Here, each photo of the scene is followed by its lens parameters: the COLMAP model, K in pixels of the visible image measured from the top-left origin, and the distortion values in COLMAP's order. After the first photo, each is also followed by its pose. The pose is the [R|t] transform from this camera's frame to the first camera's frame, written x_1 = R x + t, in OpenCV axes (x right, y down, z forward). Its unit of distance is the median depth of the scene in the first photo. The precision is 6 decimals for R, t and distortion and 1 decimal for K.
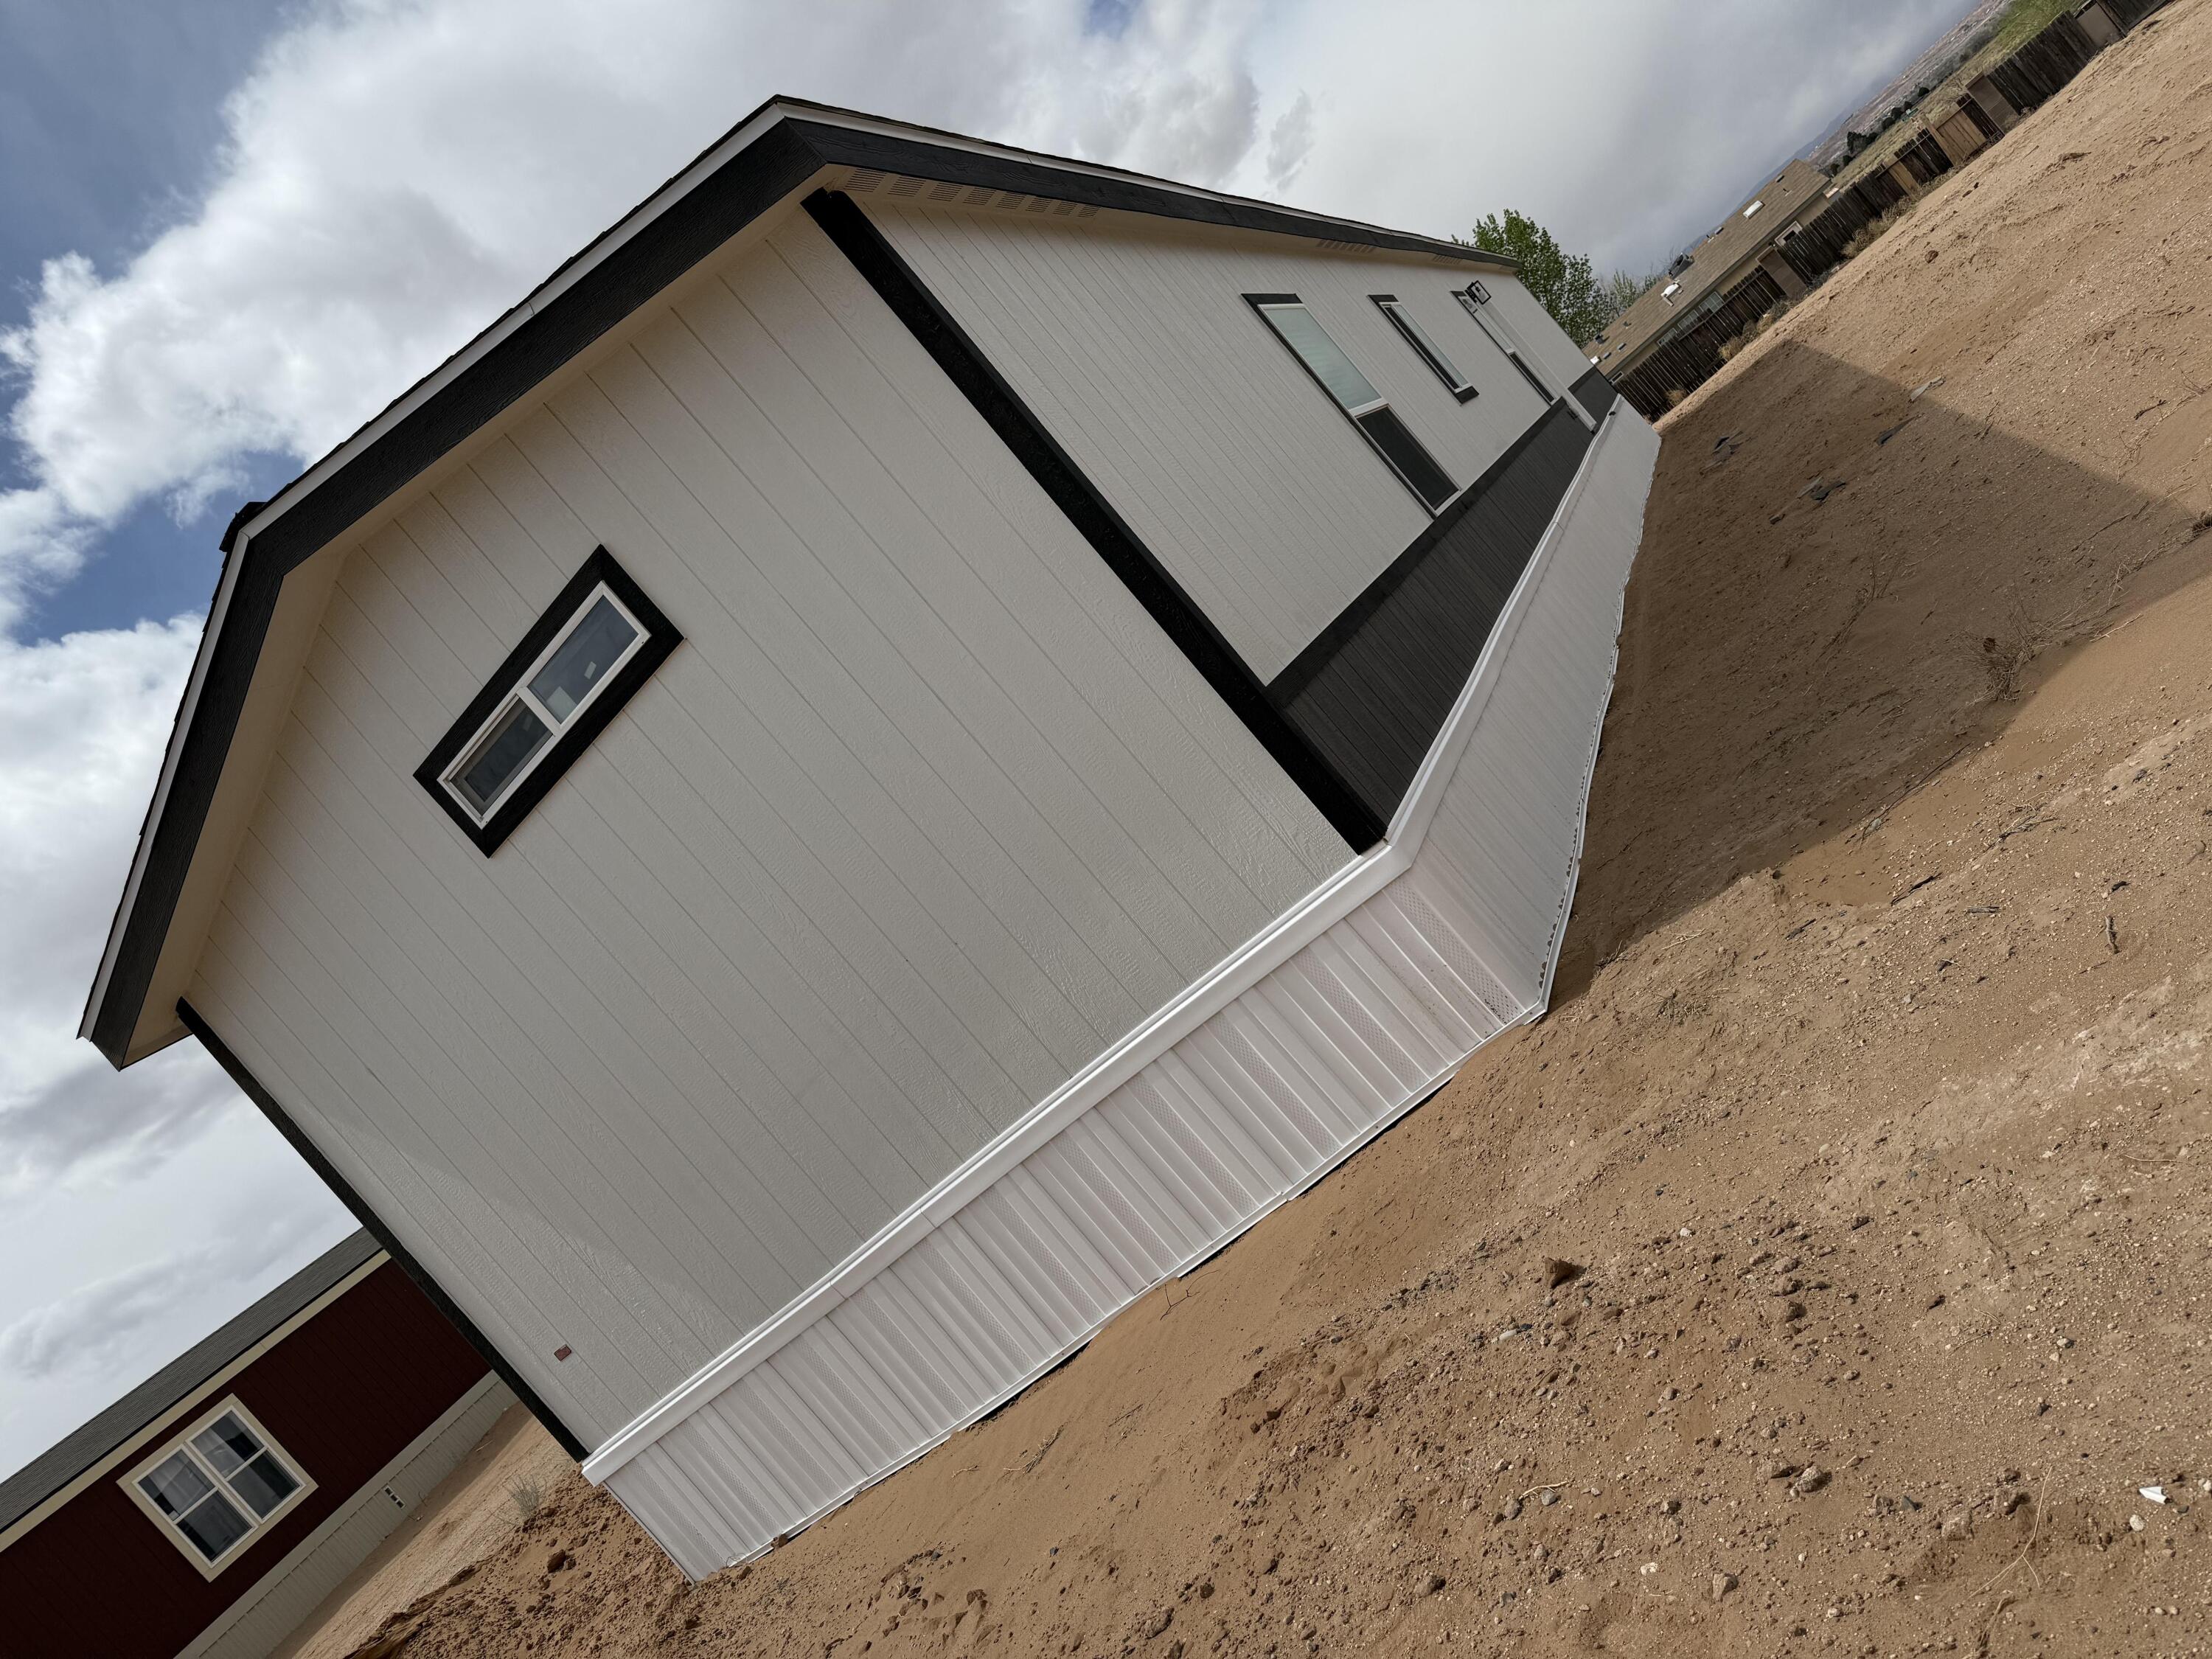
lens RADIAL K [[1587.9, 0, 1103.0], [0, 1587.9, 816.0], [0, 0, 1]] dist [0.005407, -0.001709]
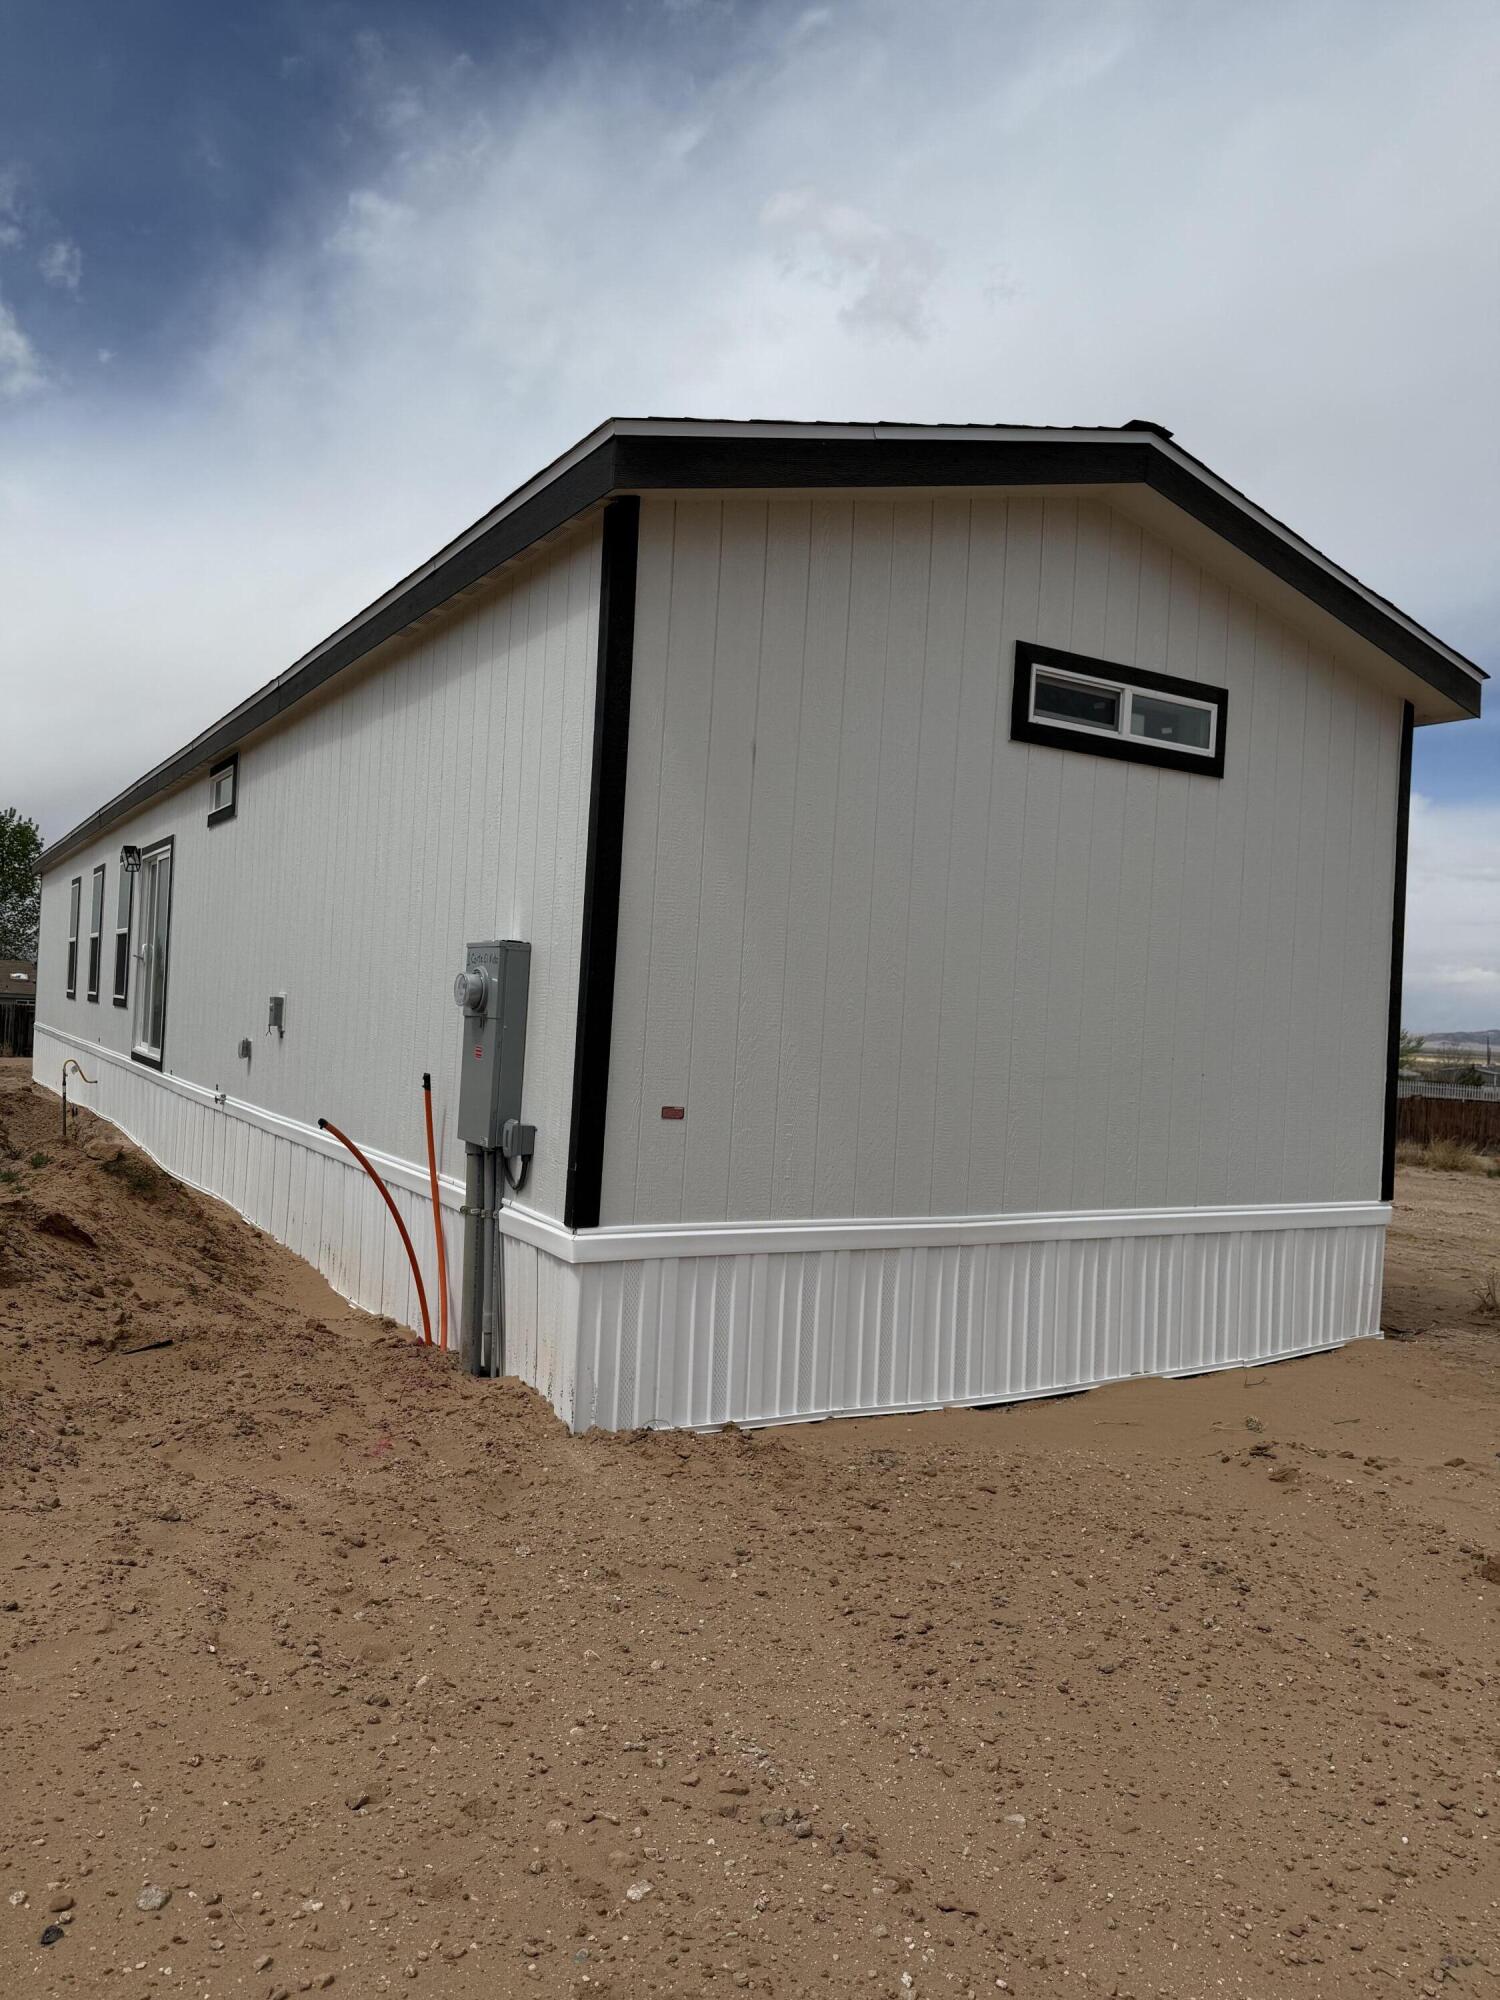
lens RADIAL K [[1435.7, 0, 748.5], [0, 1435.7, 1011.1], [0, 0, 1]] dist [0.005407, -0.001709]
pose [[0.379335, 0.694389, 0.611498, -0.960149], [-0.380234, 0.719499, -0.581157, 0.842192], [-0.843520, -0.012059, 0.536962, 0.617753]]
